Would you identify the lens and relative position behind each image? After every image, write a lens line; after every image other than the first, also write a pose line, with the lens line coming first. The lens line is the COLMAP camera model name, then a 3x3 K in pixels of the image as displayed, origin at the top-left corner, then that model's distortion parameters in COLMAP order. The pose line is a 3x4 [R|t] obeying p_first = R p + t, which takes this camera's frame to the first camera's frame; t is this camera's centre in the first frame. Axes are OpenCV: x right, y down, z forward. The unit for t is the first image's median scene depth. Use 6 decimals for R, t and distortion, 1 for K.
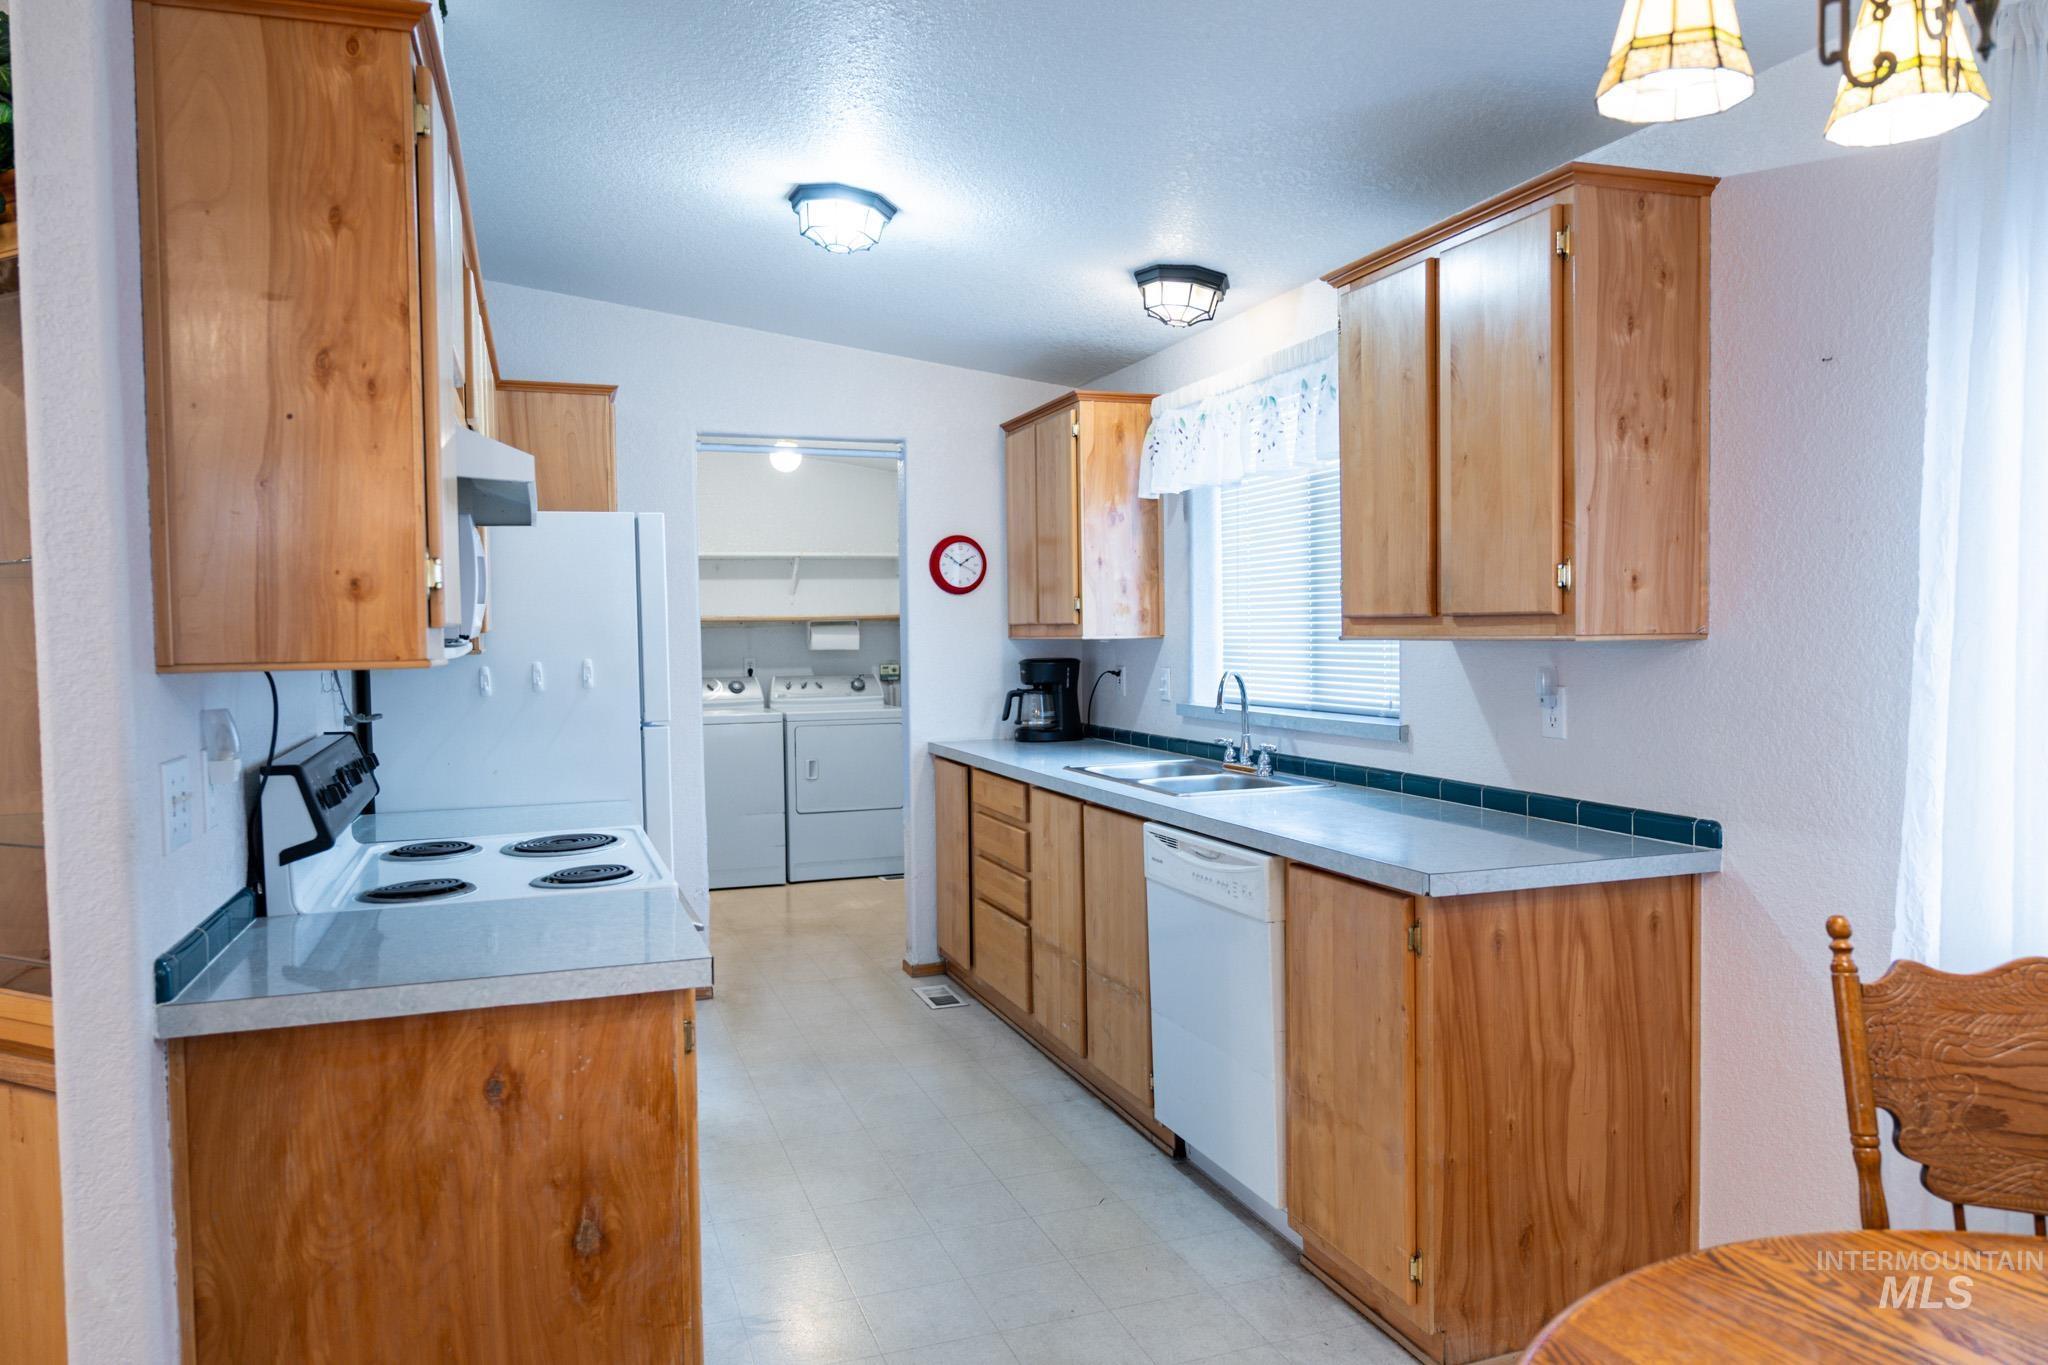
lens RADIAL K [[1346.3, 0, 1024.0], [0, 1346.3, 682.5], [0, 0, 1]] dist [-0.003153, -0.000381]
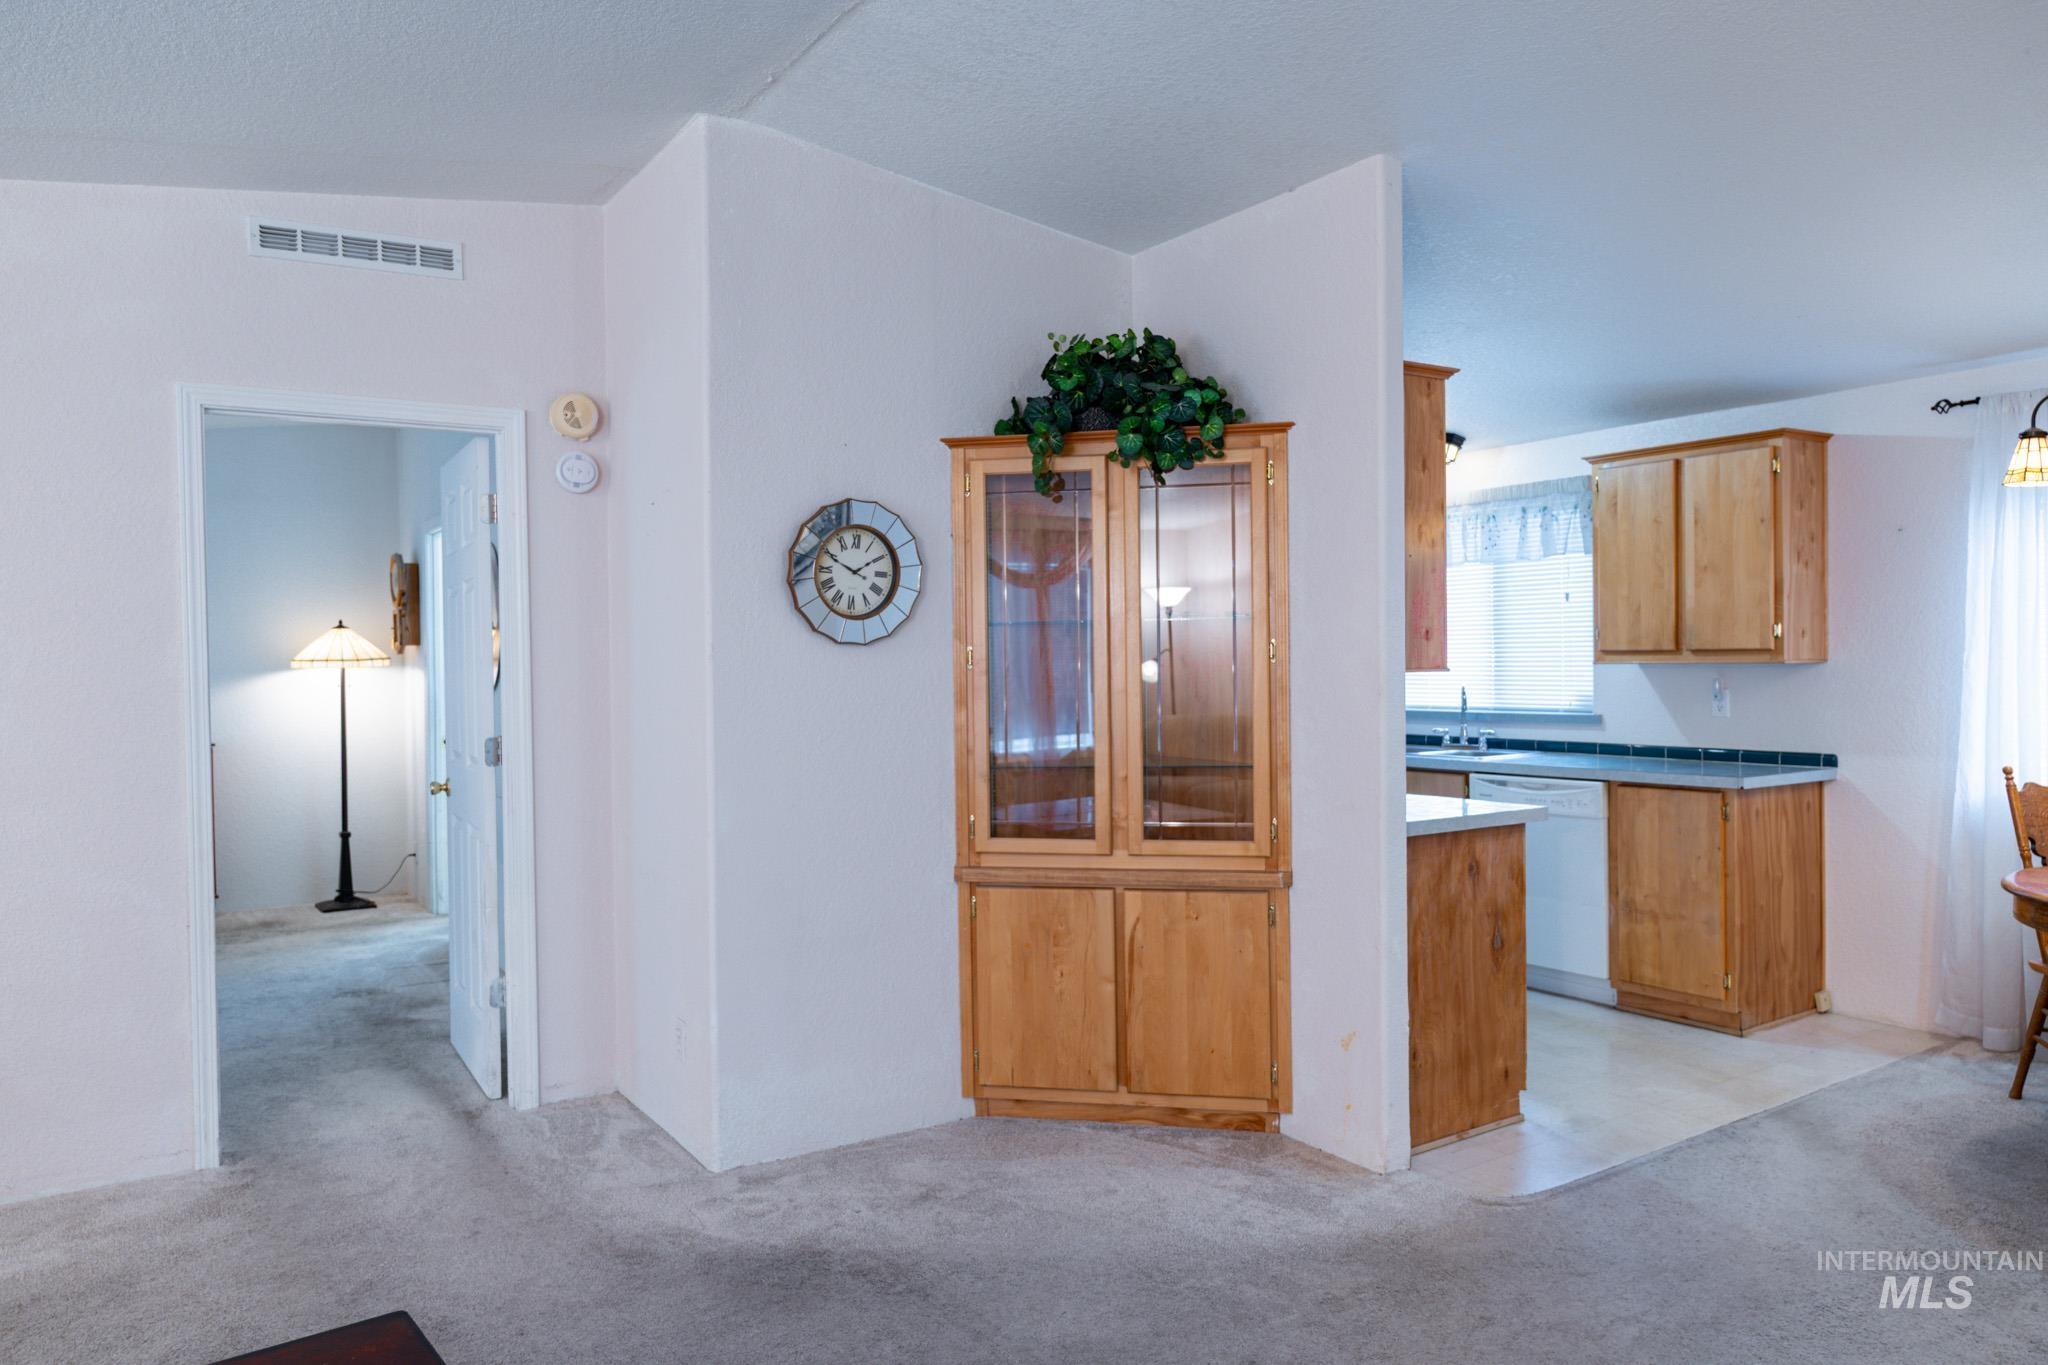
lens RADIAL K [[1346.3, 0, 1024.0], [0, 1346.3, 682.5], [0, 0, 1]] dist [-0.003153, -0.000381]
pose [[0.970364, -0.002275, 0.241639, -1.110760], [0.008805, 0.999624, -0.025950, 0.038126], [-0.241489, 0.027308, 0.970019, -0.632651]]
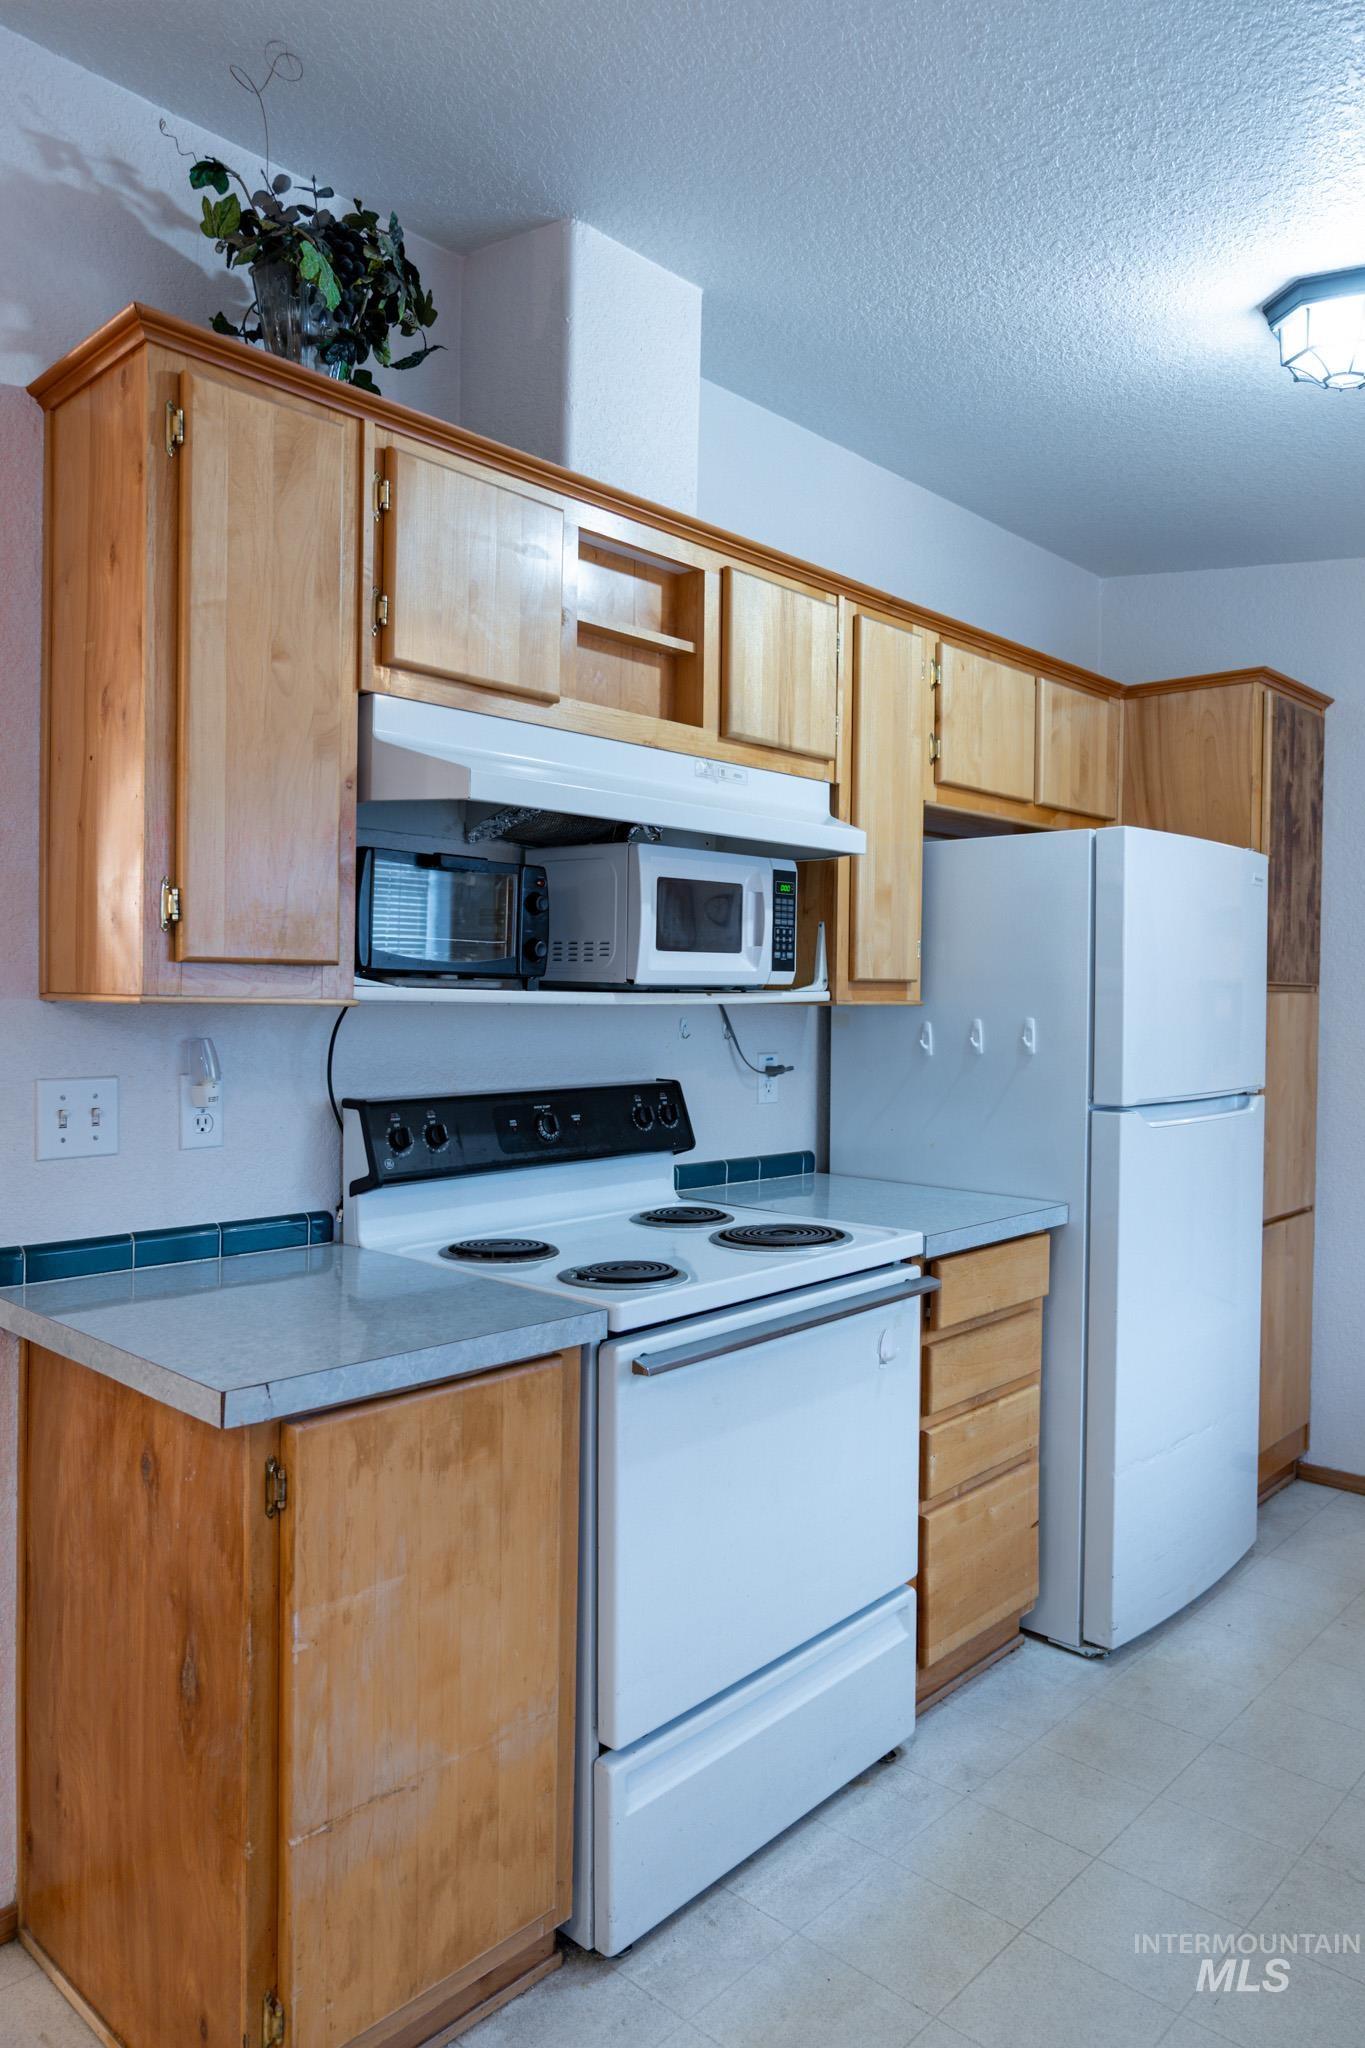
lens RADIAL K [[1346.3, 0, 682.5], [0, 1346.3, 1024.0], [0, 0, 1]] dist [-0.003153, -0.000381]
pose [[0.456038, 0.035617, -0.889247, 0.396785], [-0.050923, 0.998606, 0.013882, -0.019633], [0.888502, 0.038952, 0.457216, 0.621274]]
